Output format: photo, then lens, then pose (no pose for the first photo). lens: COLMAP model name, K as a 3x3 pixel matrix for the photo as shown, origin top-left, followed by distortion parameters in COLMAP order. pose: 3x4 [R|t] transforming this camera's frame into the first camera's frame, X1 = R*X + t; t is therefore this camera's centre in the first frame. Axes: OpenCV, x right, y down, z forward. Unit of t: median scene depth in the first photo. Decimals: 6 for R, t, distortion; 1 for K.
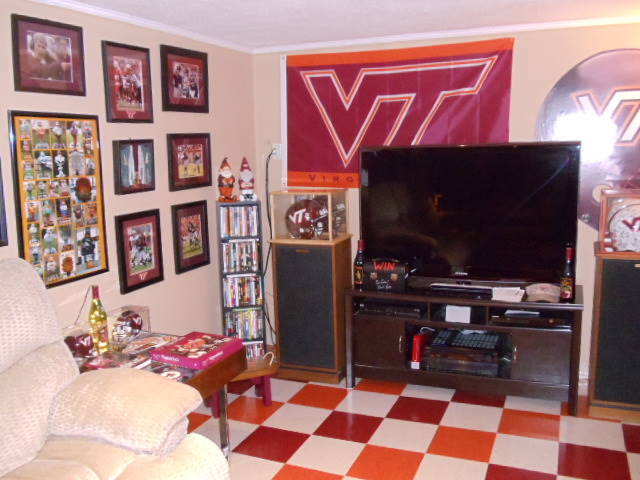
lens RADIAL K [[565.7, 0, 320.0], [0, 565.7, 240.0], [0, 0, 1]] dist [-0.011180, -0.007369]
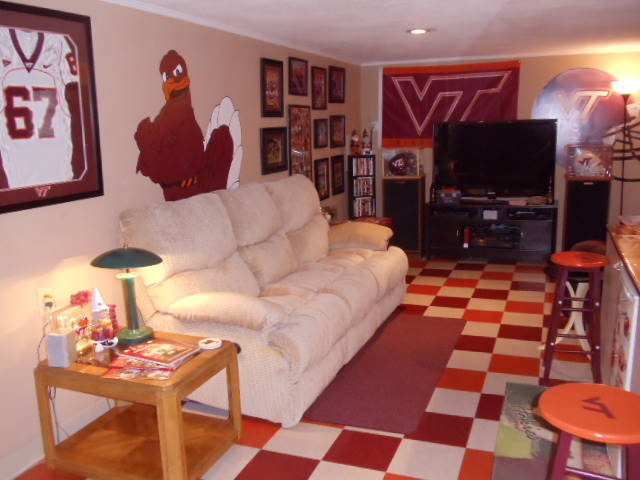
lens RADIAL K [[565.7, 0, 320.0], [0, 565.7, 240.0], [0, 0, 1]] dist [-0.011180, -0.007369]
pose [[0.999247, -0.014315, 0.036057, -0.338756], [0.012976, 0.999227, 0.037107, 0.125574], [-0.036560, -0.036611, 0.998661, -0.729265]]
